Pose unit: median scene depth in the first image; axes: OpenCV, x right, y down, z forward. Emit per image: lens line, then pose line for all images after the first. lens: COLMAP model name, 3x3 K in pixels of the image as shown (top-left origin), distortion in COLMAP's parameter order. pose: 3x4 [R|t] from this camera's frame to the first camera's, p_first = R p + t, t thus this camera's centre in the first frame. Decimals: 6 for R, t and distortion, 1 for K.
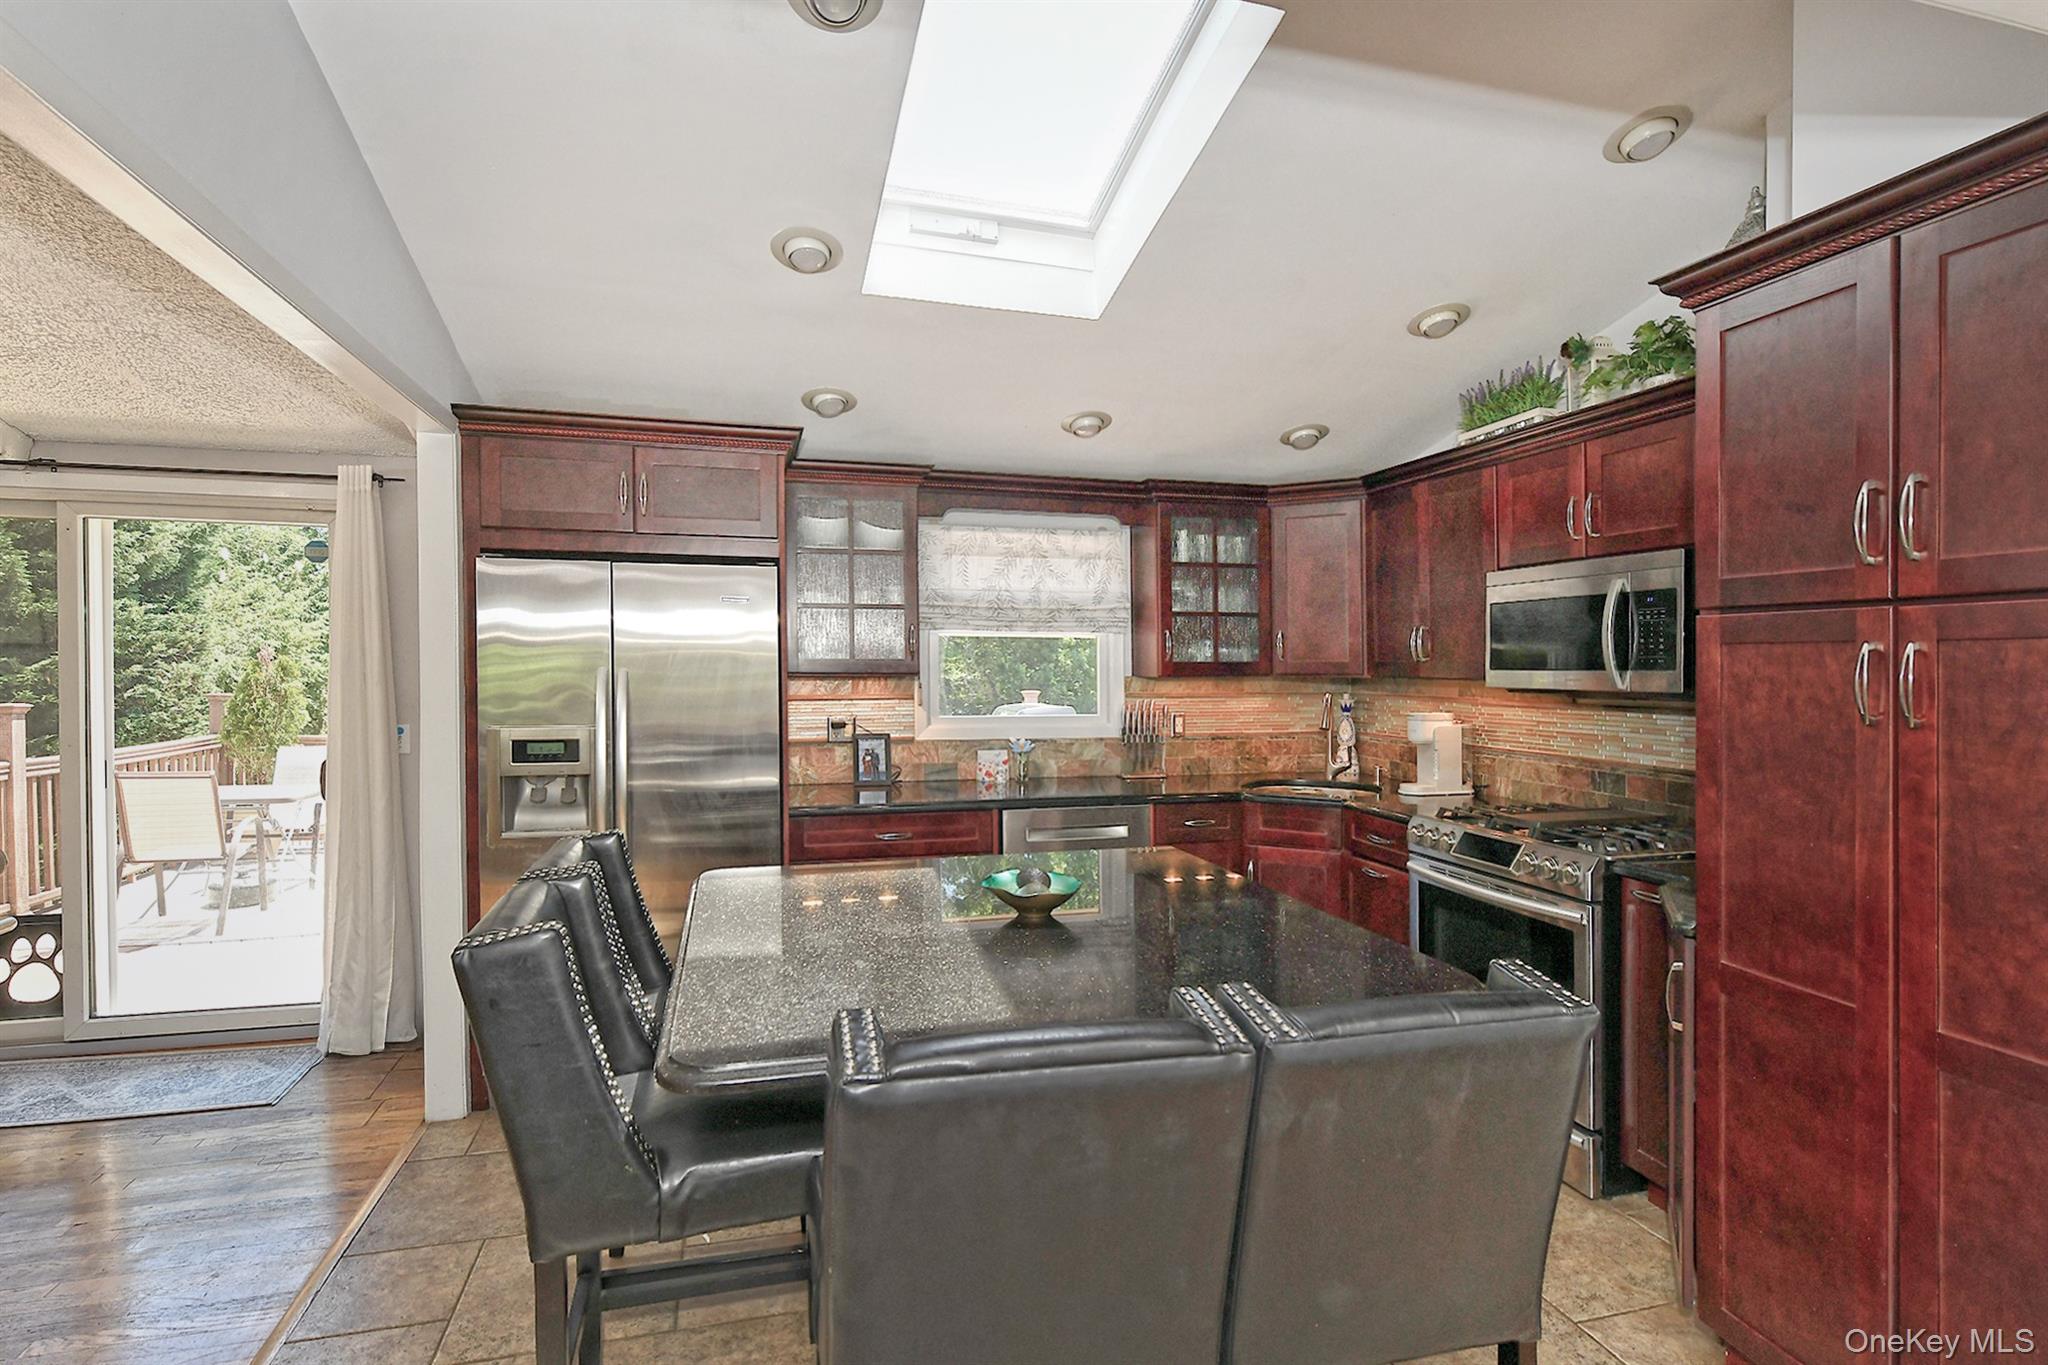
lens RADIAL K [[1097.1, 0, 1074.8], [0, 1097.1, 663.4], [0, 0, 1]] dist [-0.002117, 0.002316]
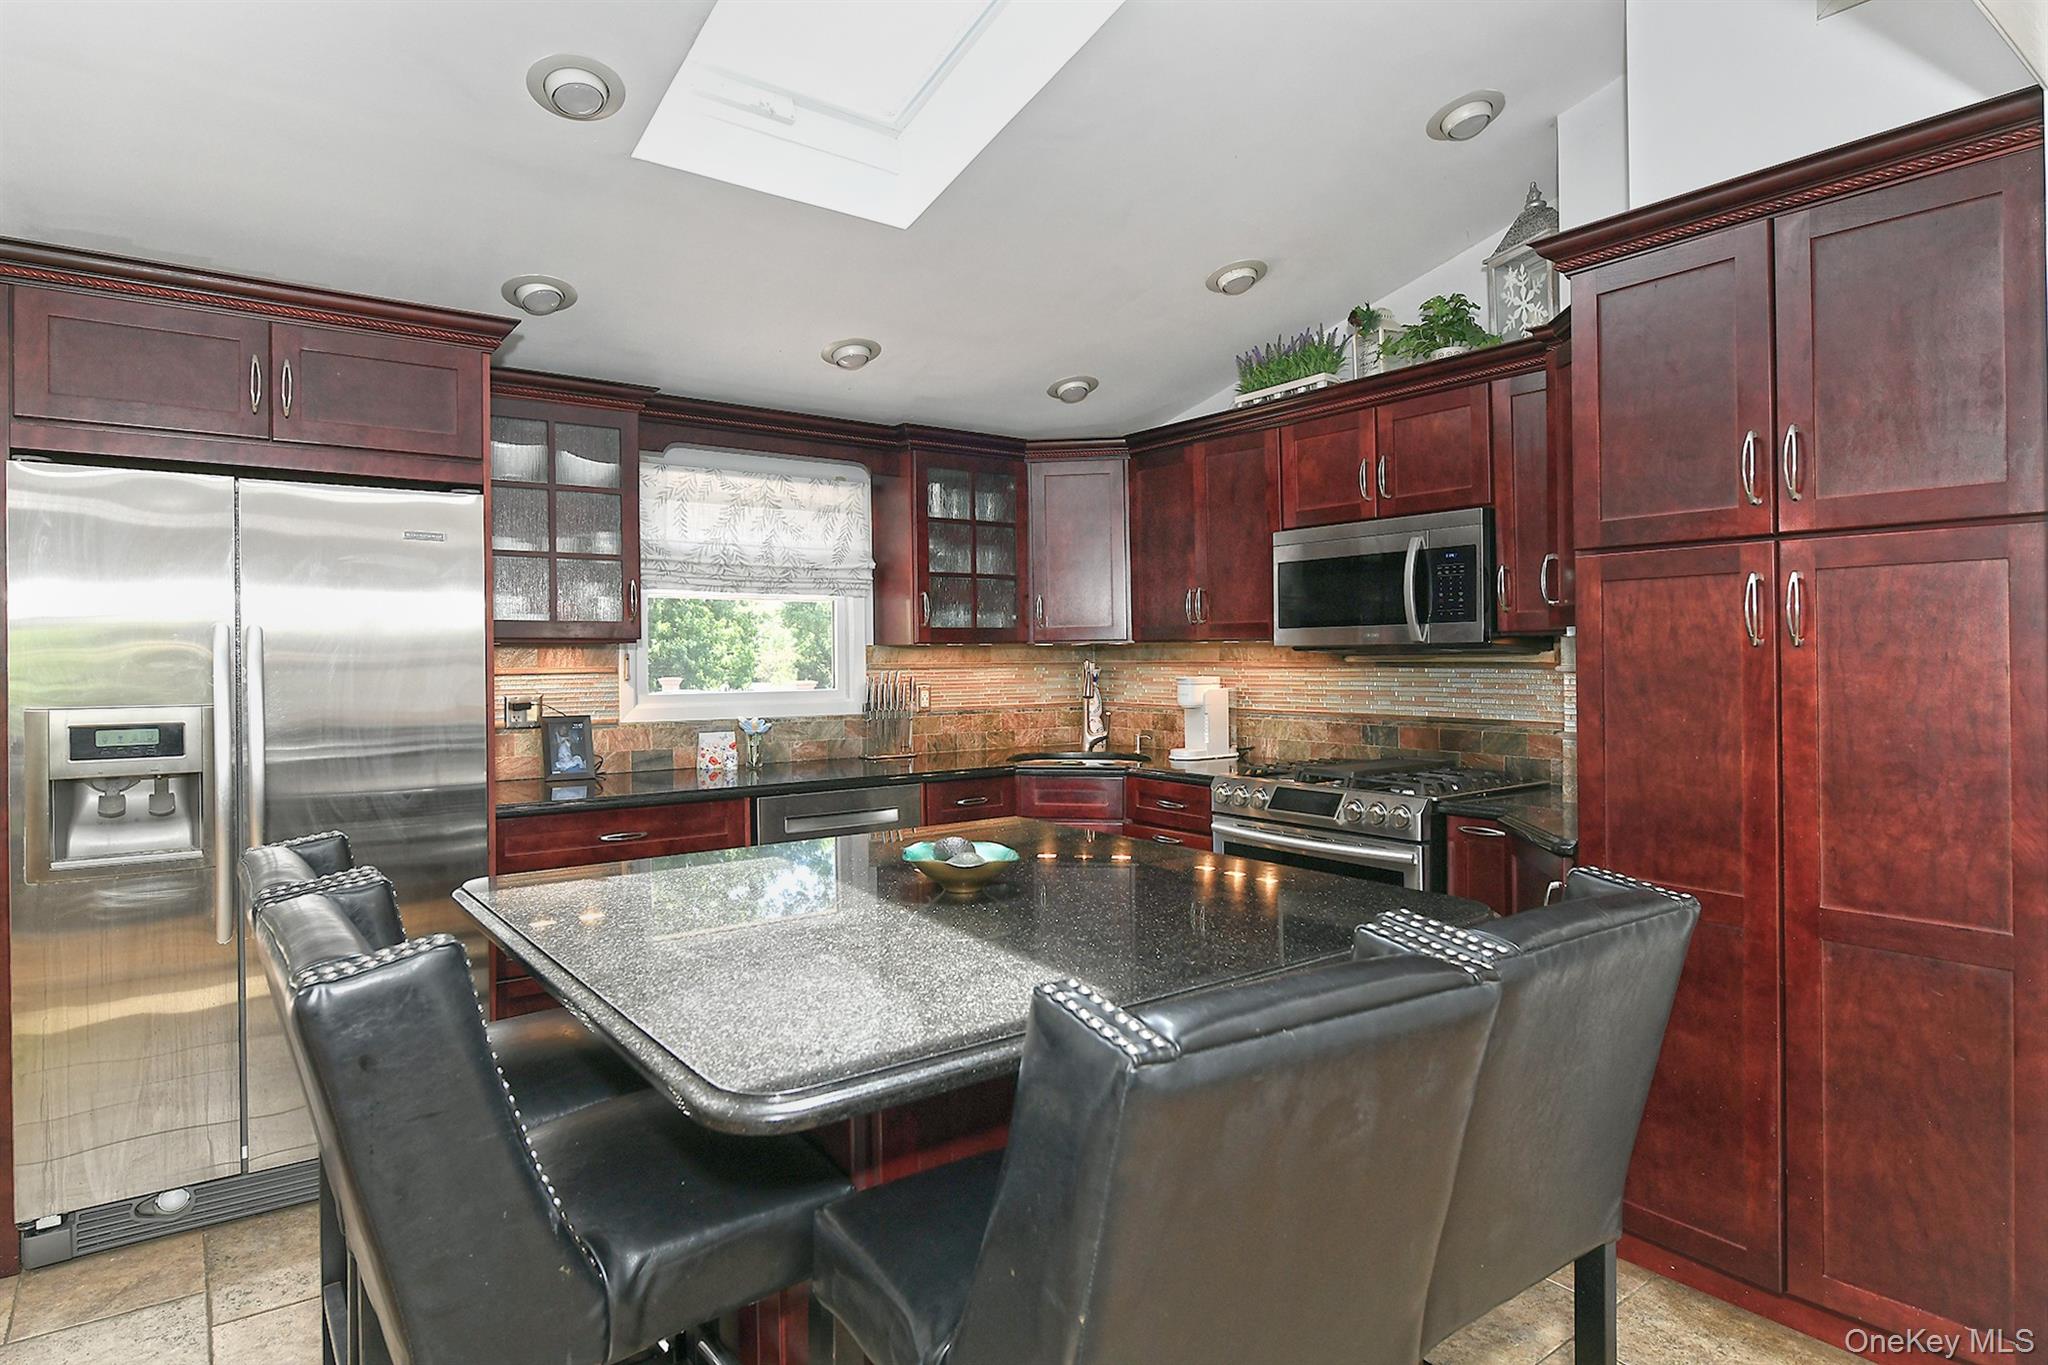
lens RADIAL K [[1149.3, 0, 1118.0], [0, 1149.3, 651.8], [0, 0, 1]] dist [-0.006691, -0.005091]
pose [[0.923491, -0.008288, 0.383532, -0.162967], [0.010138, 0.999945, -0.002801, 0.028260], [-0.383487, 0.006475, 0.923523, 0.075698]]
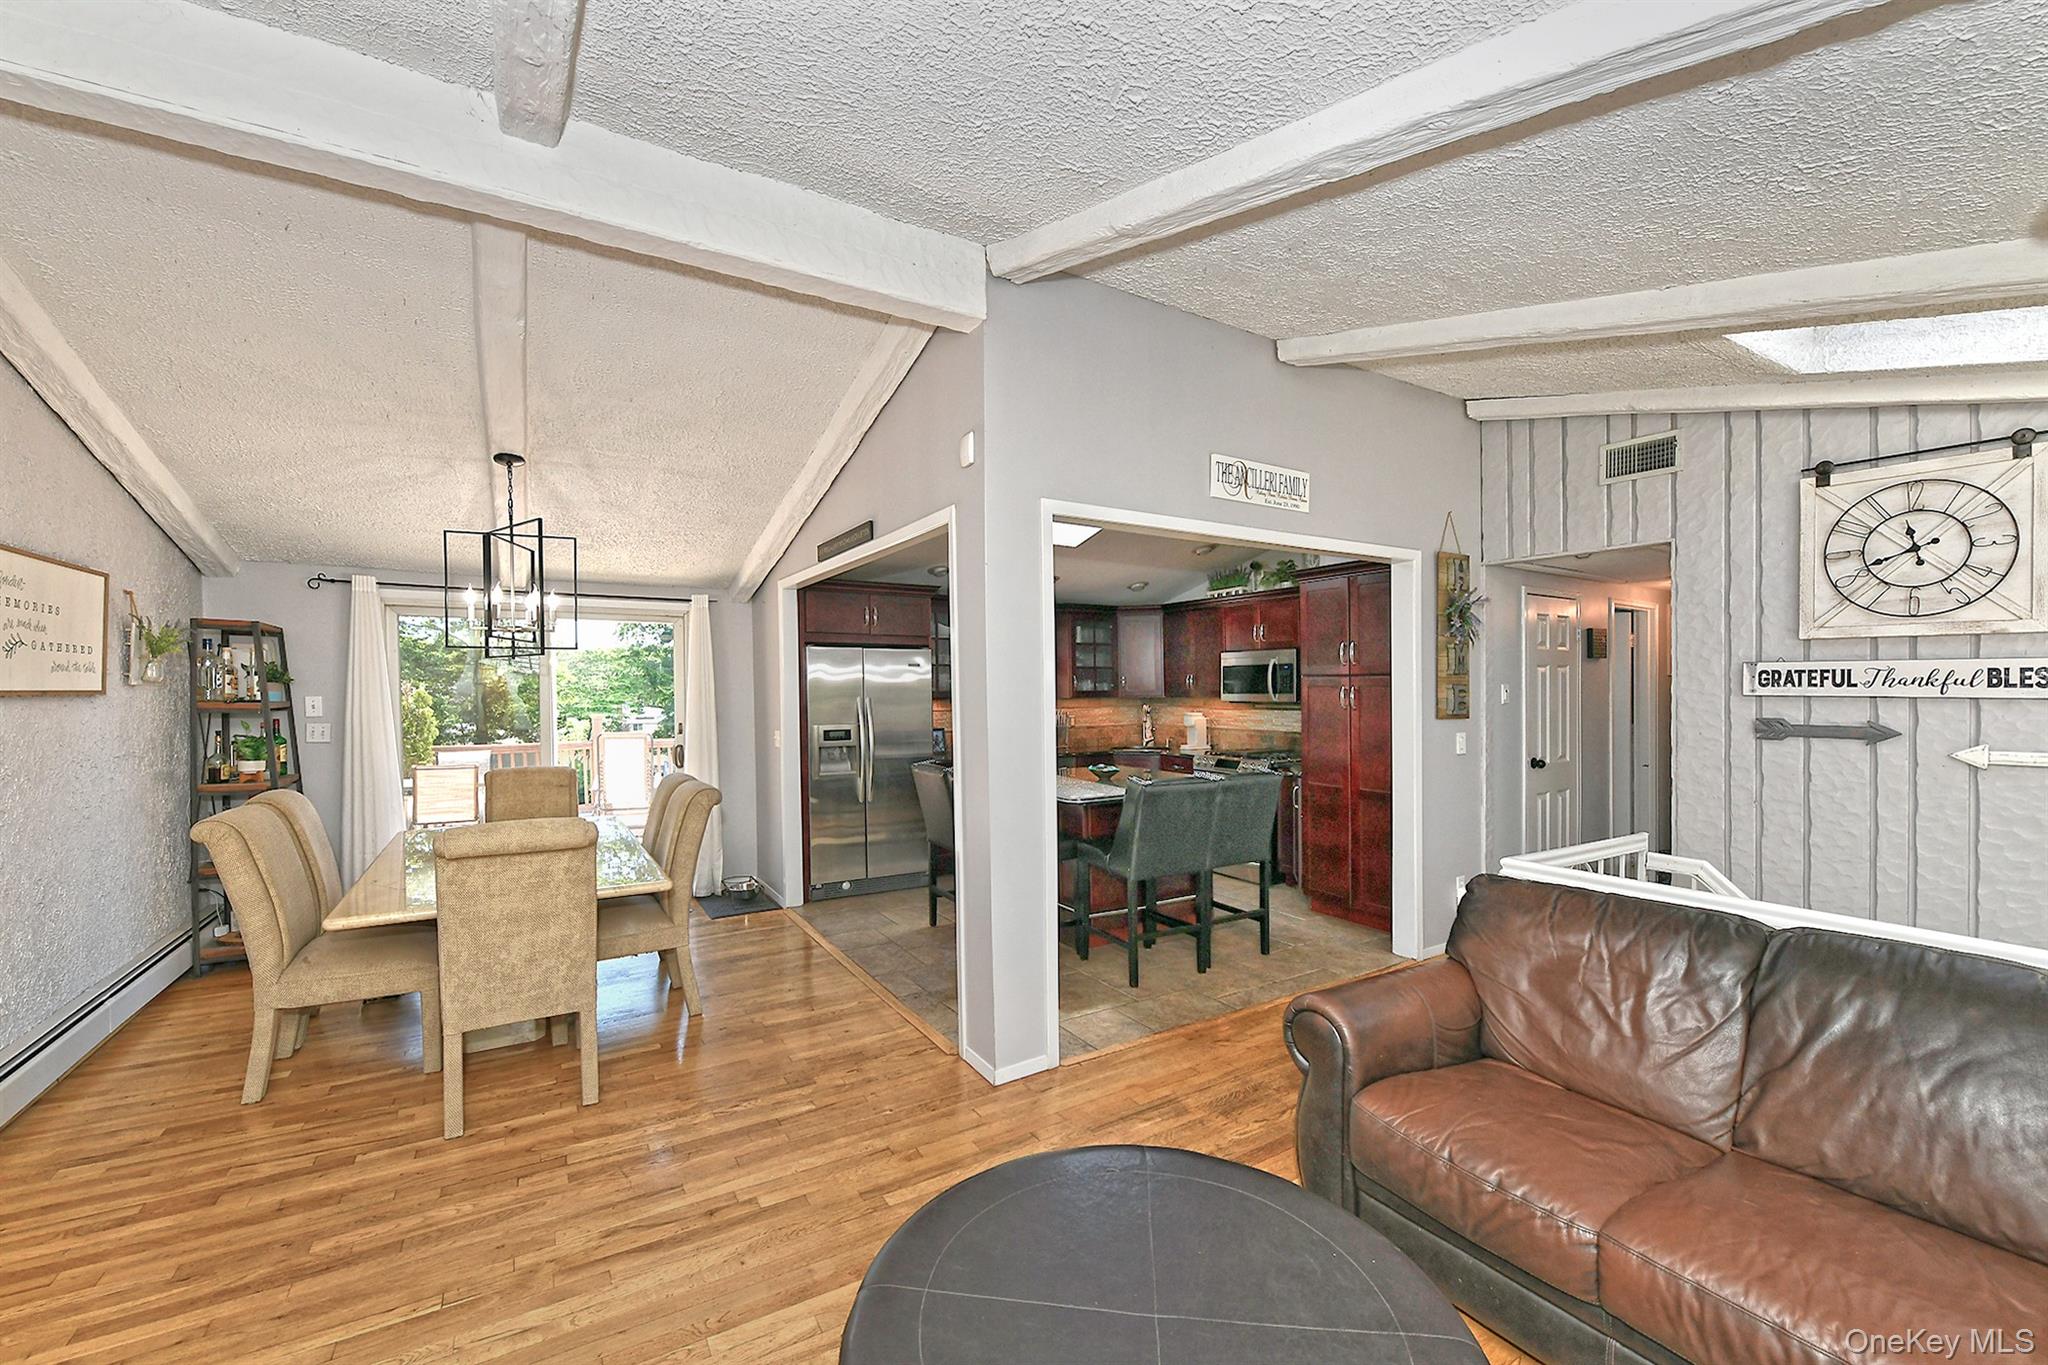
lens RADIAL K [[884.6, 0, 1133.2], [0, 884.6, 669.7], [0, 0, 1]] dist [-0.002906, -0.000217]
pose [[0.941133, 0.000944, 0.338035, -0.467701], [0.004717, 0.999862, -0.015924, -0.017345], [-0.338003, 0.016581, 0.940999, -0.771152]]
